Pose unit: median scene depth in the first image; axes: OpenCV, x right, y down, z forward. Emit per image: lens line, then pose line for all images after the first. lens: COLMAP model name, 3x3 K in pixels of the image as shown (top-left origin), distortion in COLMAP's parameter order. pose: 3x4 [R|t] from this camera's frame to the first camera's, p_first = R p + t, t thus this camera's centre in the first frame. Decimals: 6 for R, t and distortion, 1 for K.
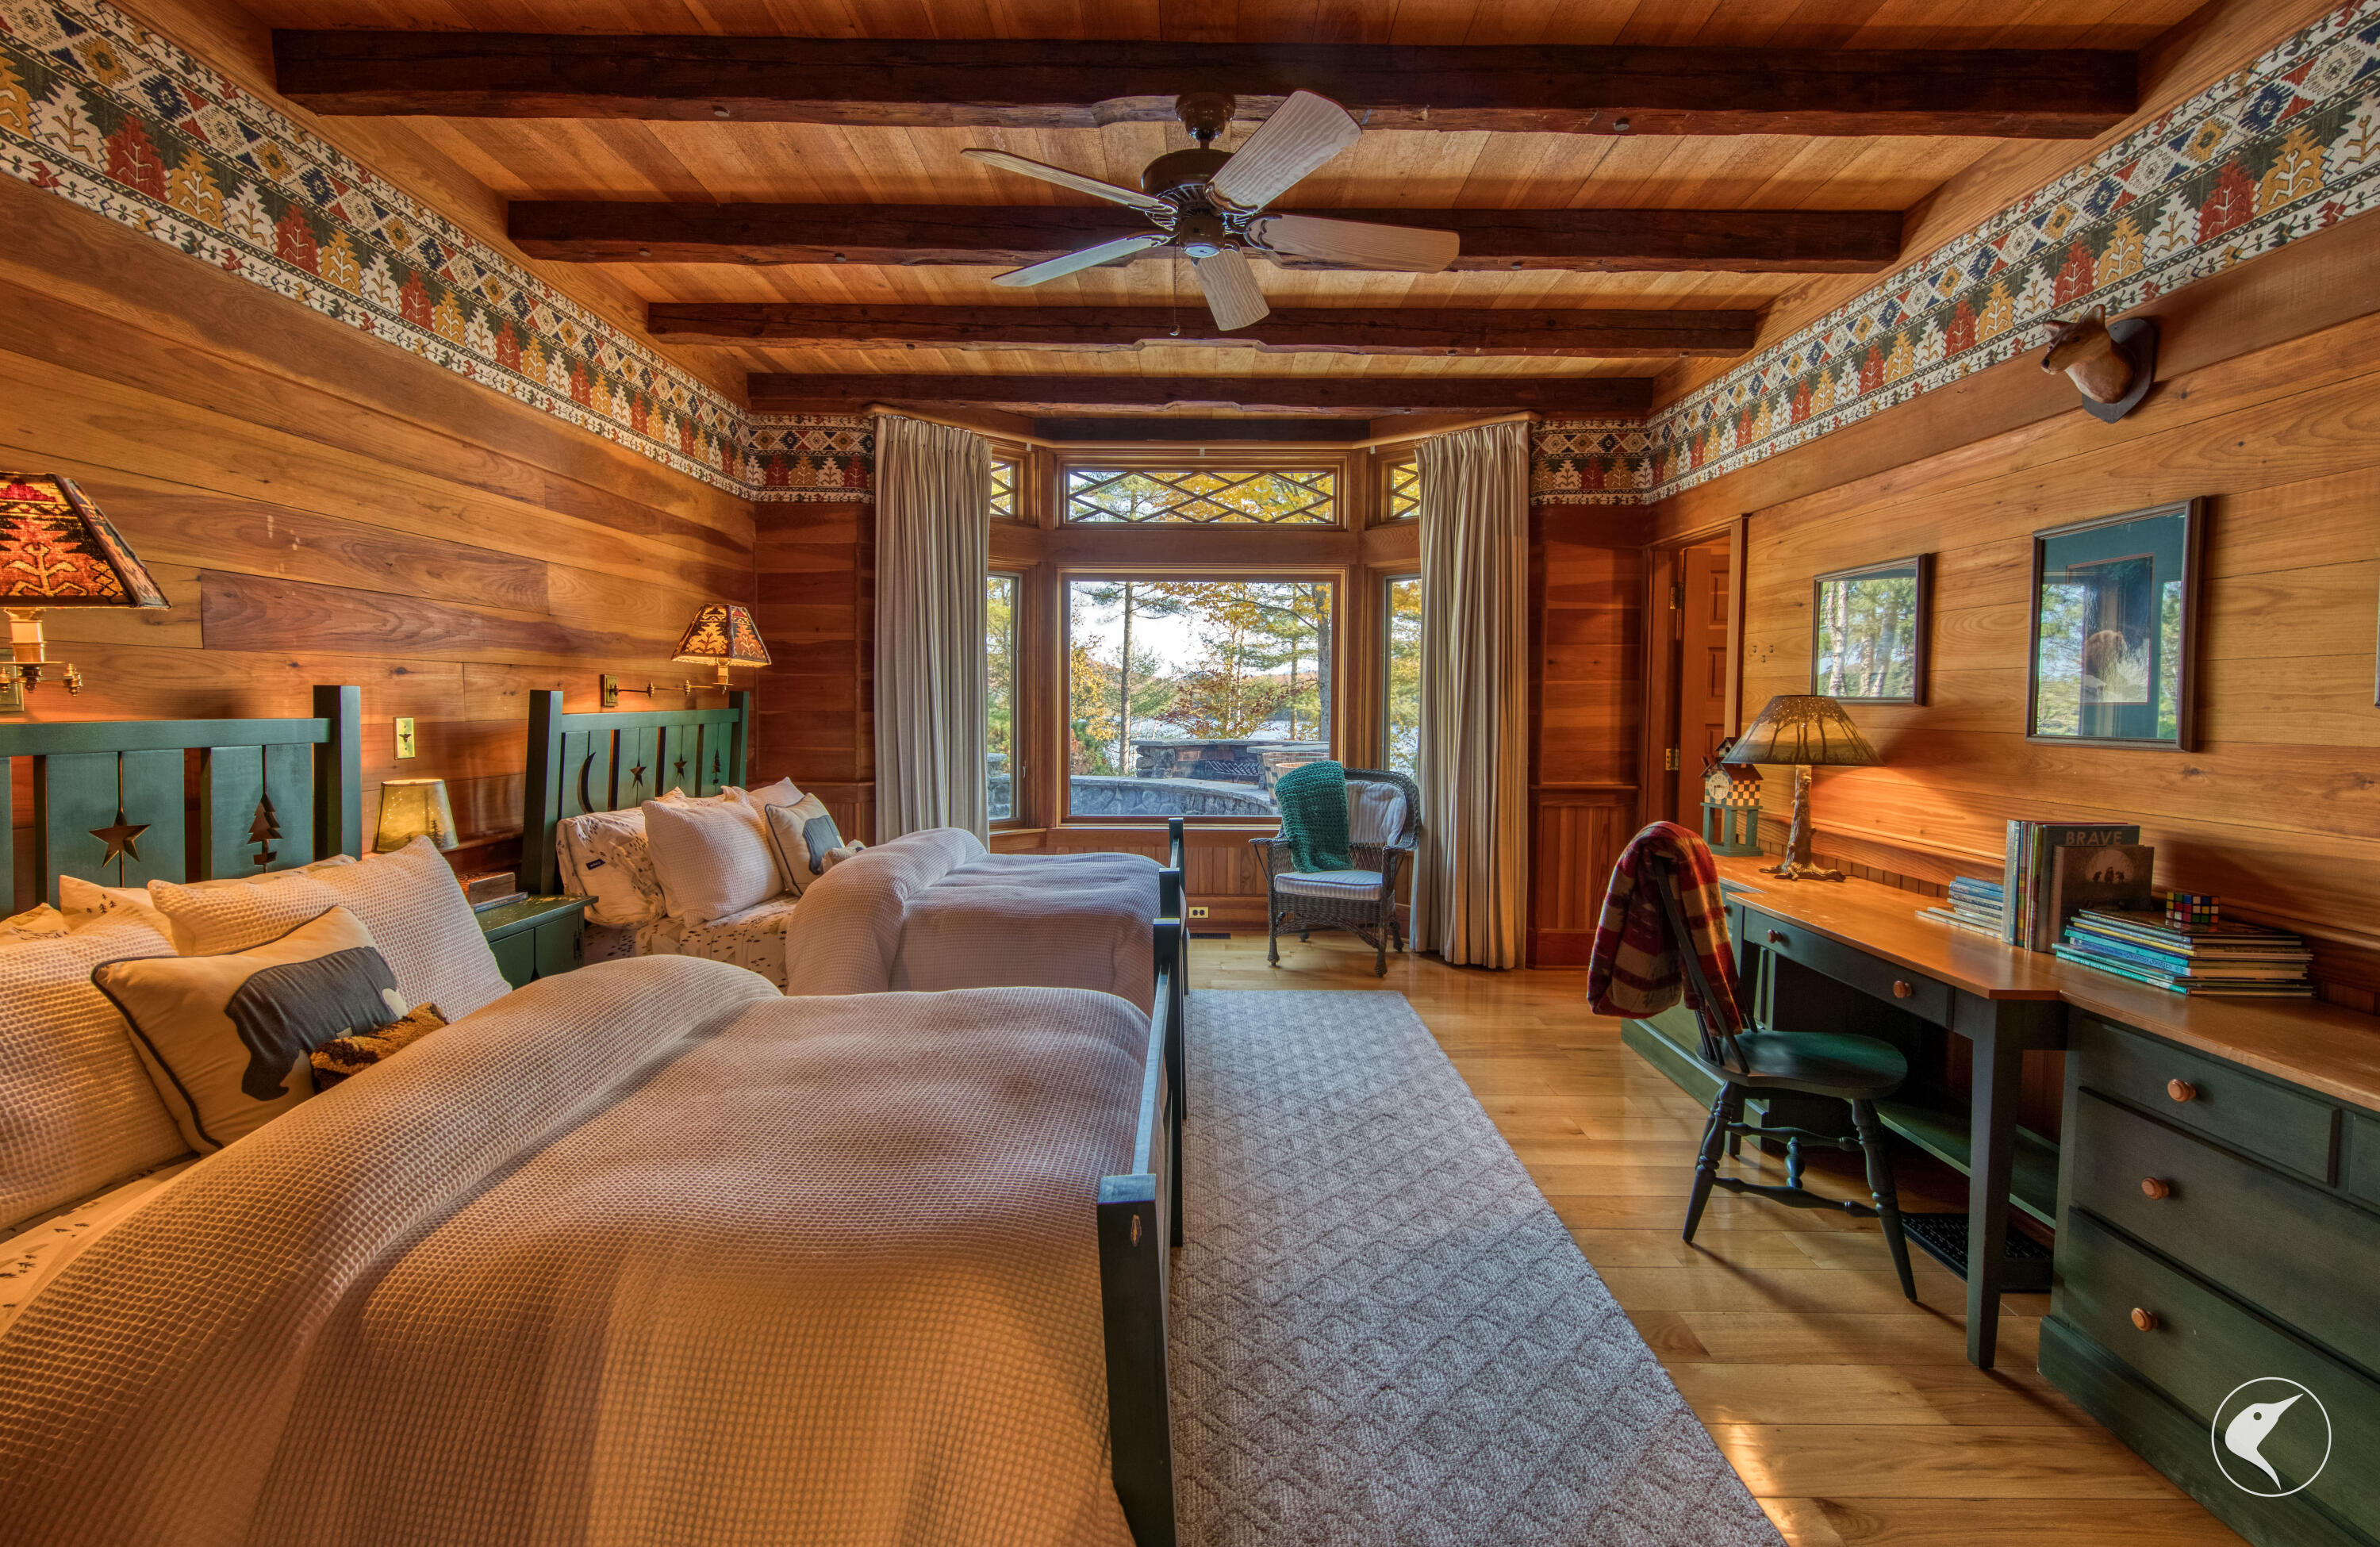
lens RADIAL K [[1072.8, 0, 1189.3], [0, 1072.8, 744.0], [0, 0, 1]] dist [0.020537, -0.009965]
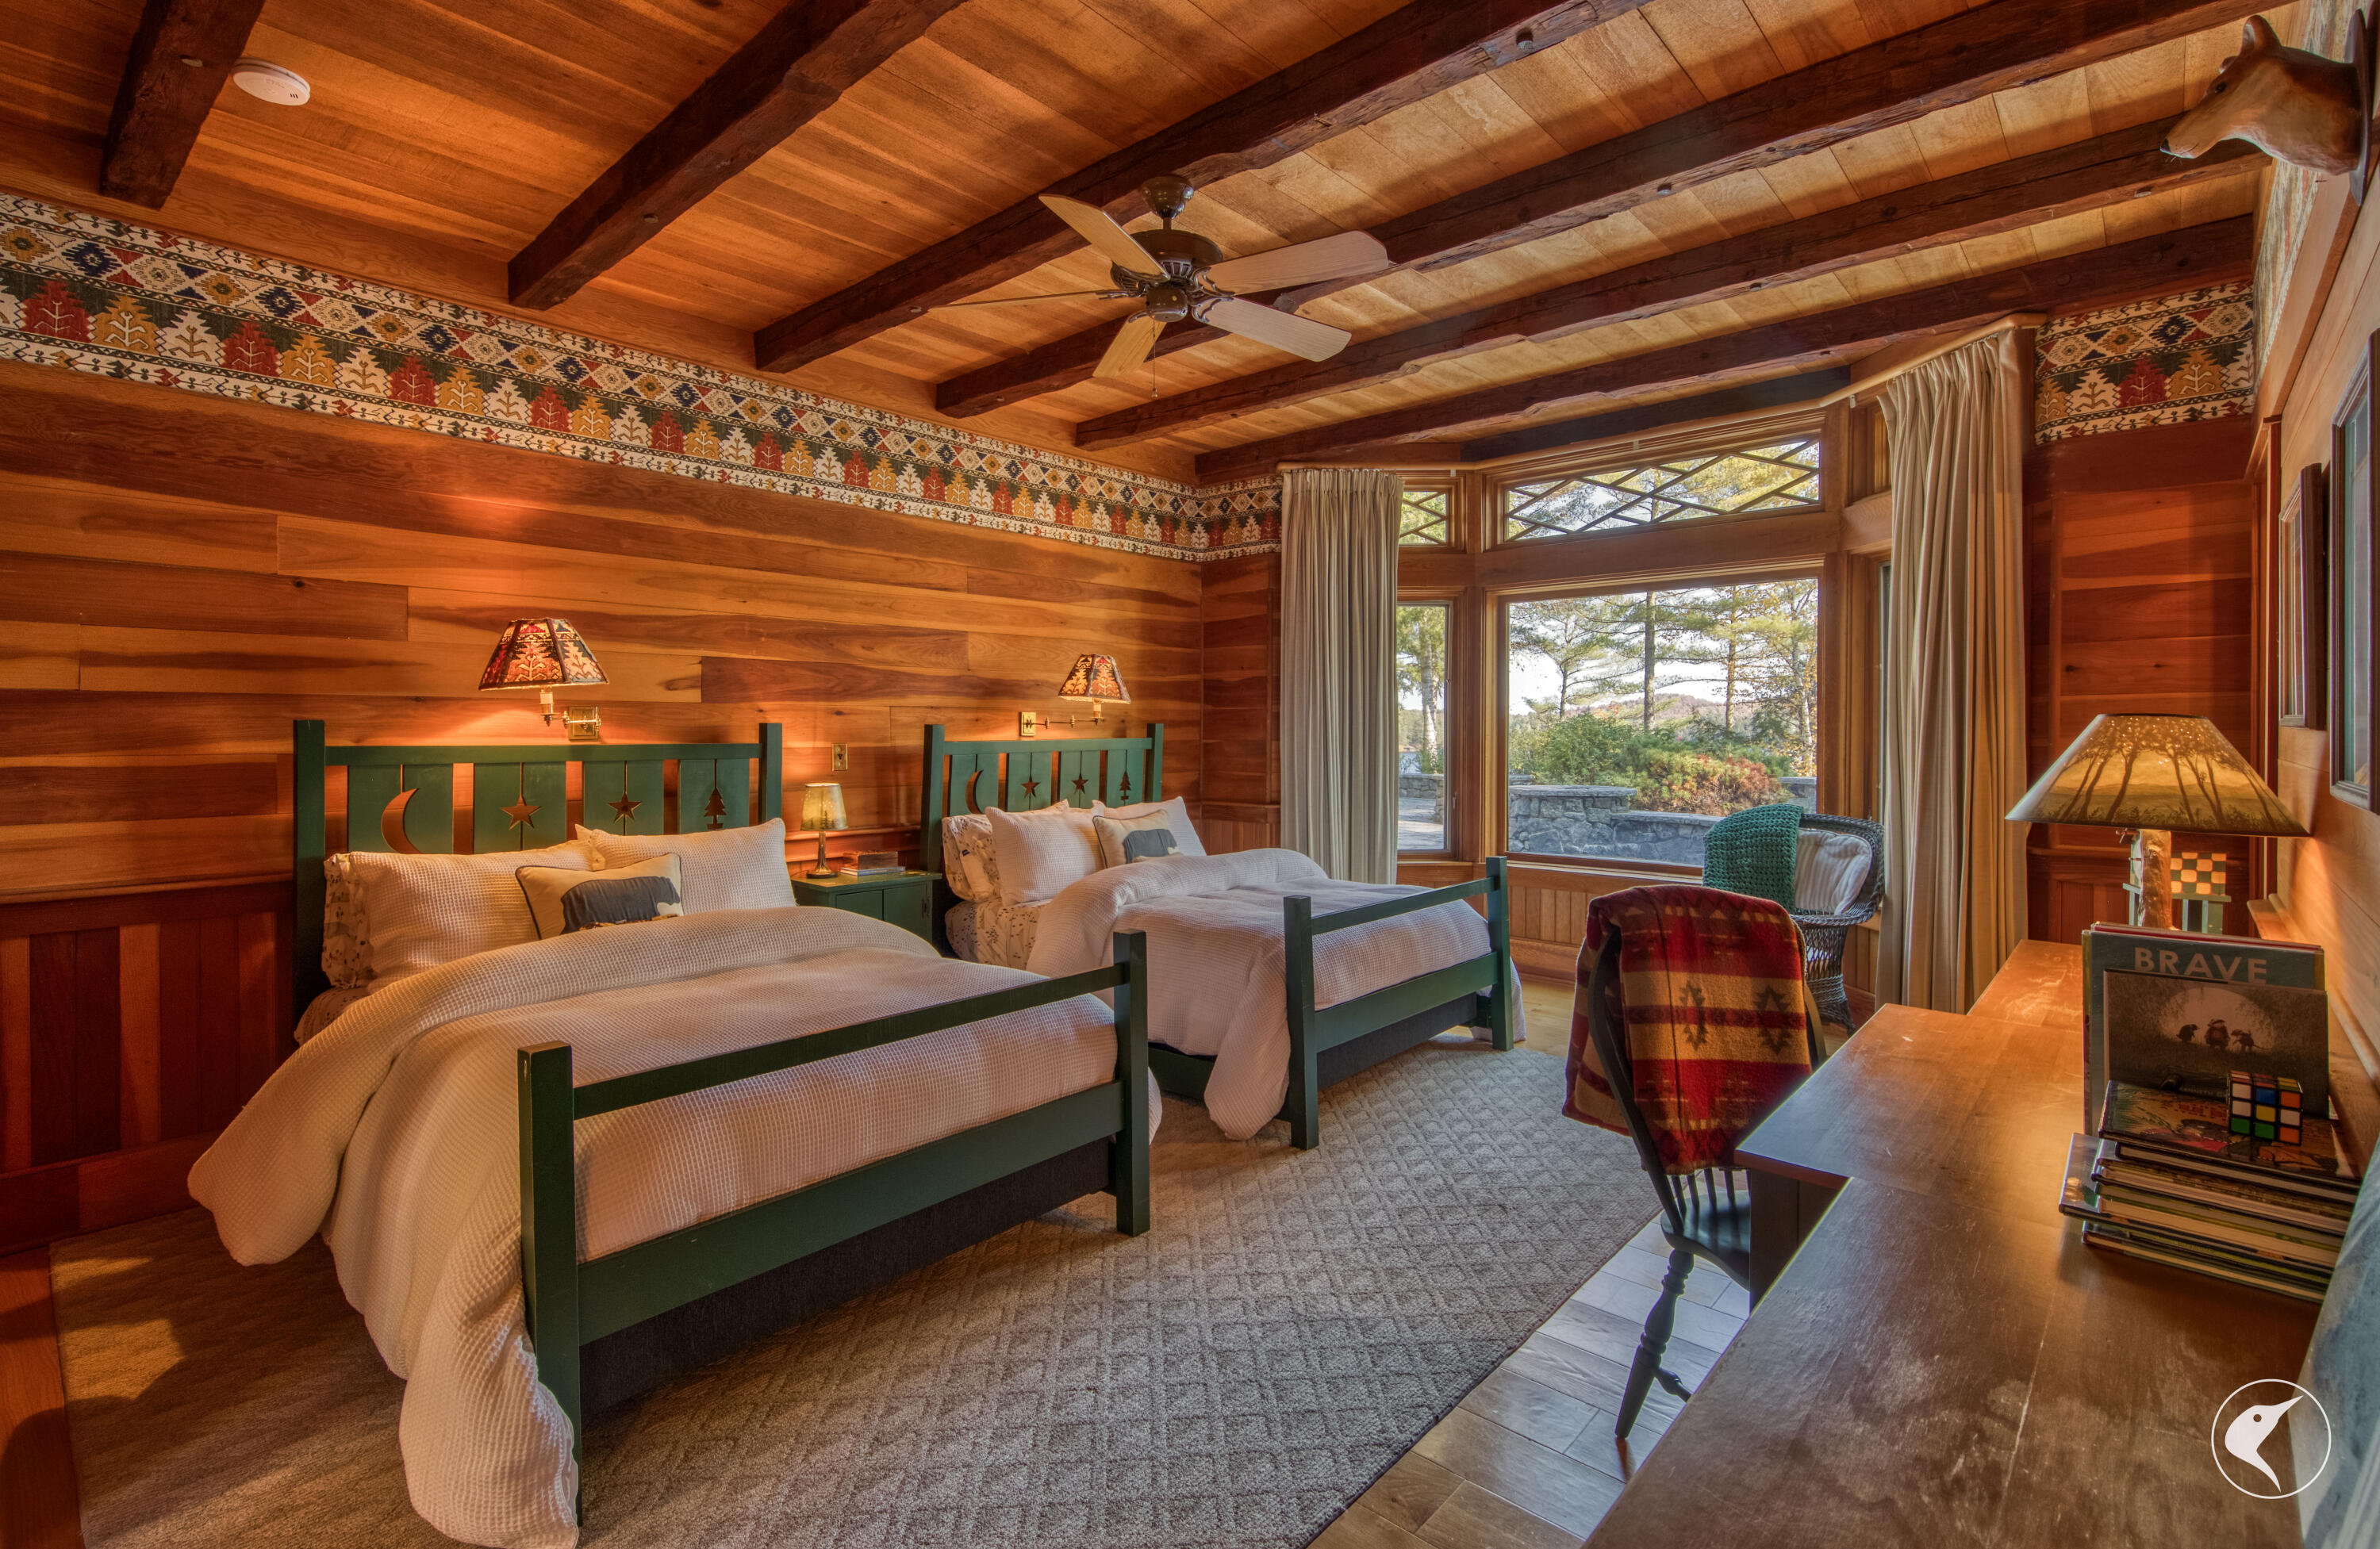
lens RADIAL K [[1123.0, 0, 1197.1], [0, 1123.0, 728.7], [0, 0, 1]] dist [0.017663, -0.000355]
pose [[0.735273, -0.006403, -0.677740, 0.491872], [-0.022224, 0.999190, -0.033550, -0.002293], [0.677406, 0.039731, 0.734535, 0.120782]]
